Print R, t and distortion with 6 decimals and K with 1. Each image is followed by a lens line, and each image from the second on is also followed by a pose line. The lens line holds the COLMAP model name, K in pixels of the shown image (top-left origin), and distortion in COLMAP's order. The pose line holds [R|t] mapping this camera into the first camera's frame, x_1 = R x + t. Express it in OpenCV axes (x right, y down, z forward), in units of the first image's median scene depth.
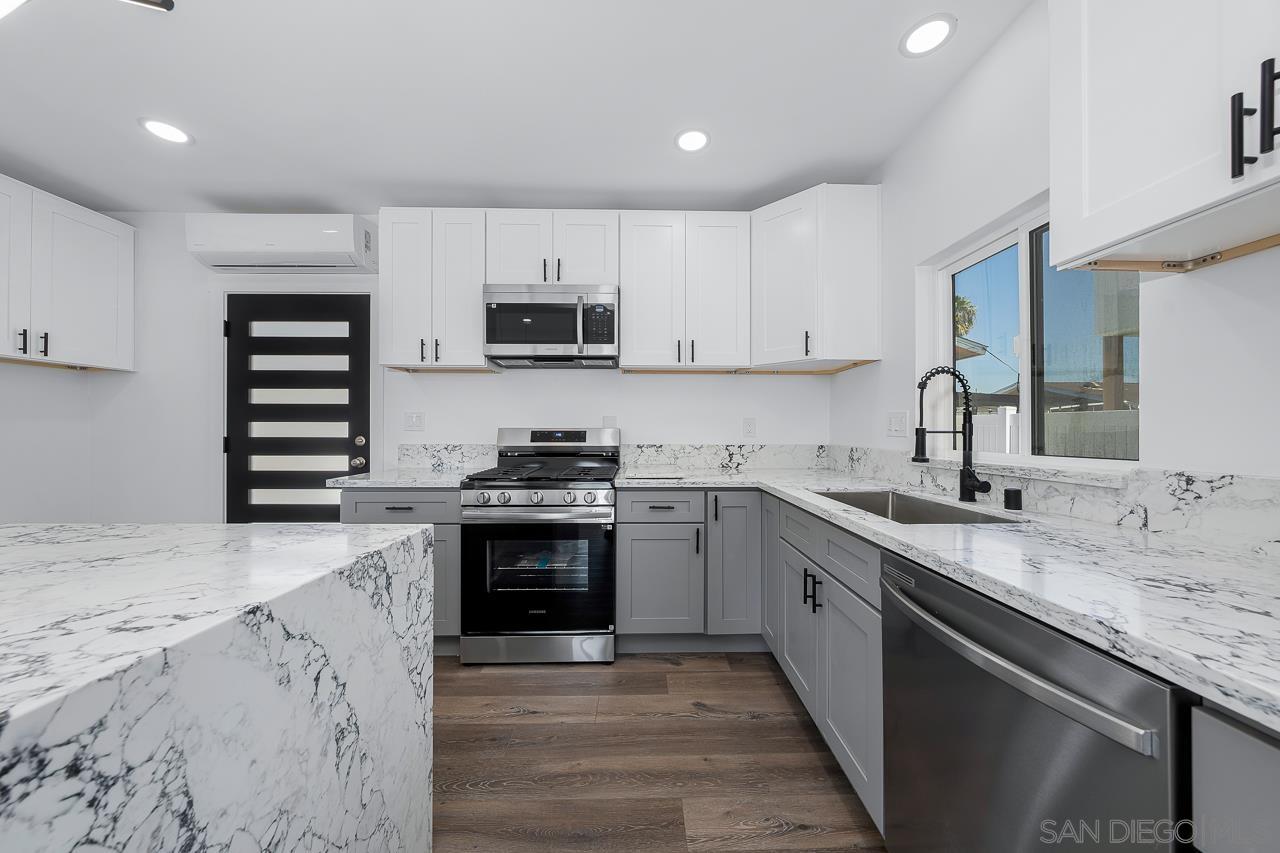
lens RADIAL K [[441.7, 0, 656.4], [0, 441.7, 427.8], [0, 0, 1]] dist [-0.002046, -0.000854]
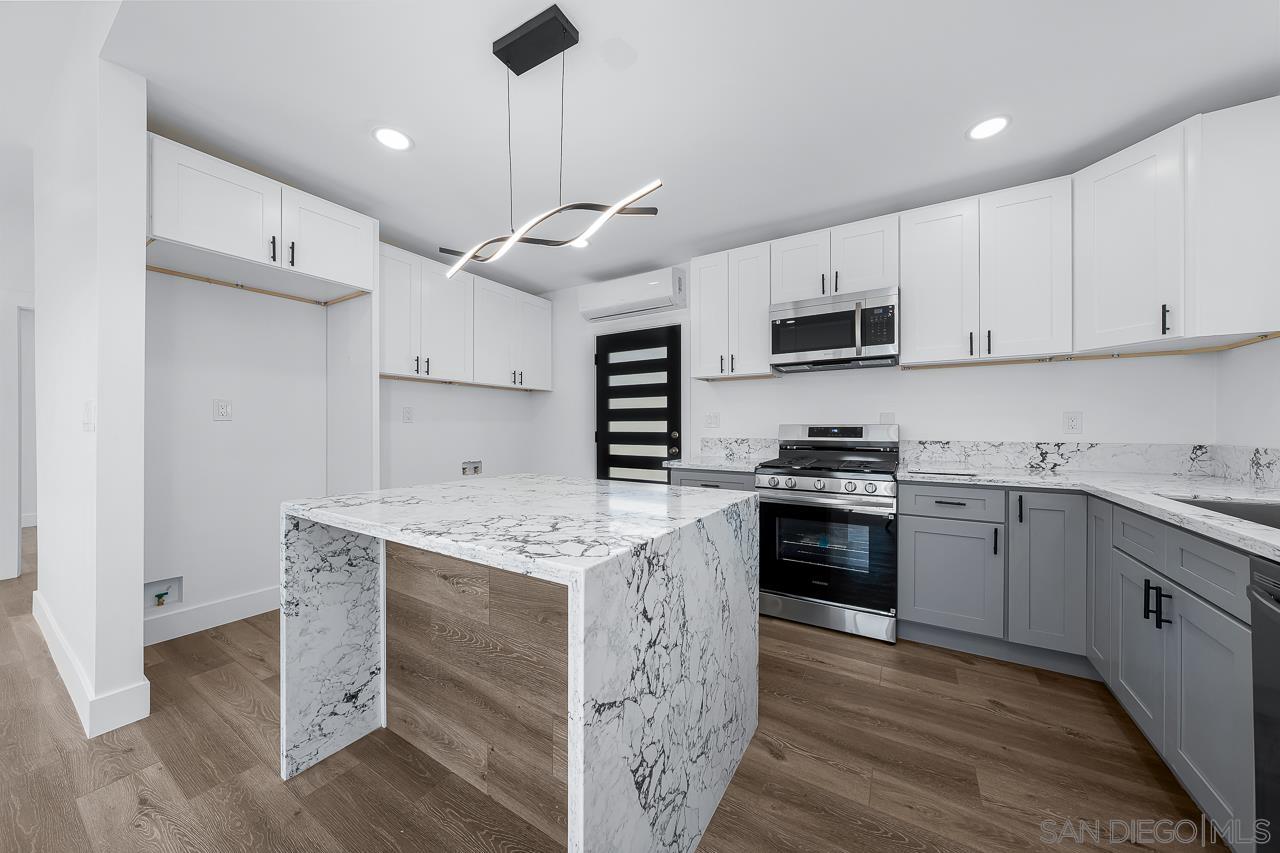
lens RADIAL K [[441.7, 0, 643.8], [0, 441.7, 428.9], [0, 0, 1]] dist [-0.002046, -0.000854]
pose [[0.835418, -0.000165, -0.549615, -0.016653], [0.005657, 0.999950, 0.008299, -0.000318], [0.549586, -0.010042, 0.835377, -0.199028]]
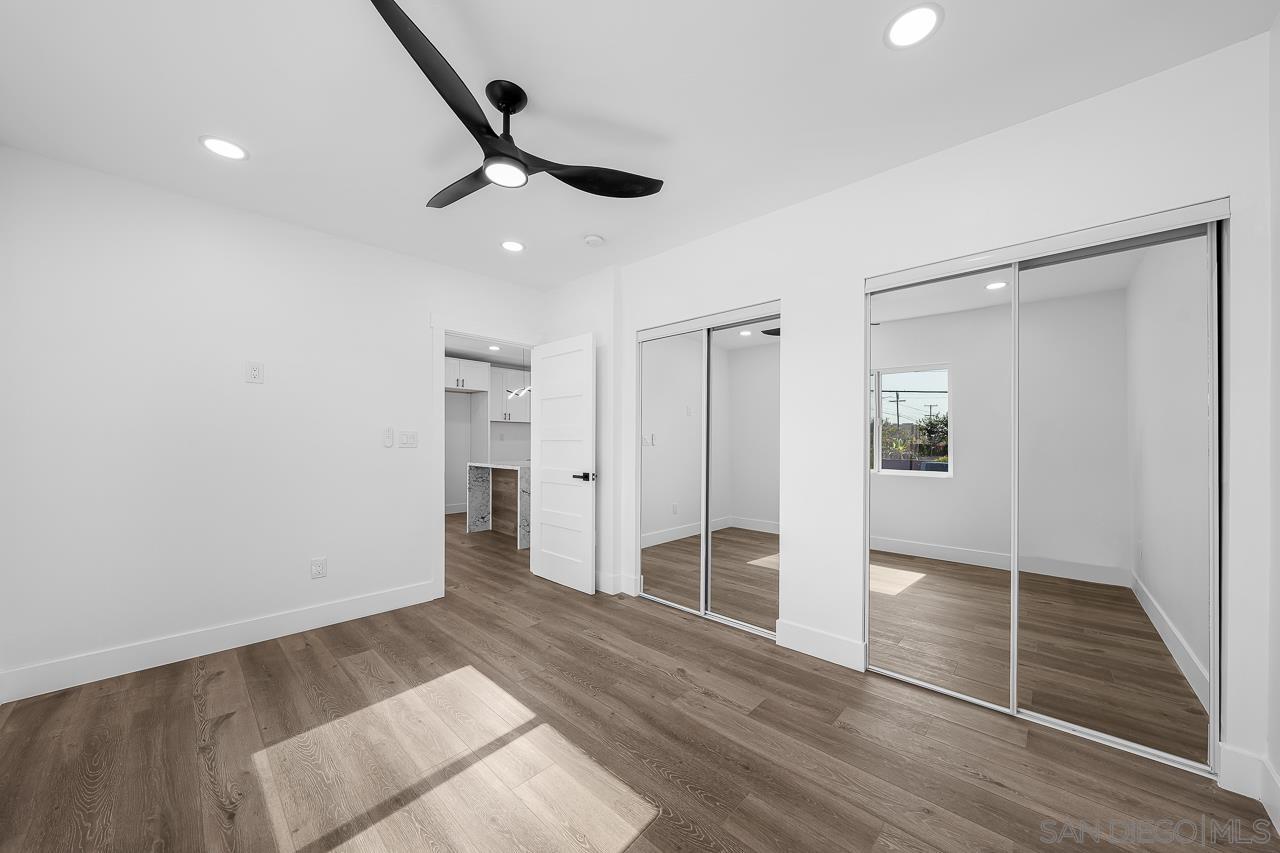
lens RADIAL K [[441.7, 0, 642.2], [0, 441.7, 437.4], [0, 0, 1]] dist [-0.002046, -0.000854]
pose [[0.703577, -0.007215, -0.710582, 1.679622], [0.005681, 0.999974, -0.004529, -0.017498], [0.710596, -0.000850, 0.703600, -1.017309]]
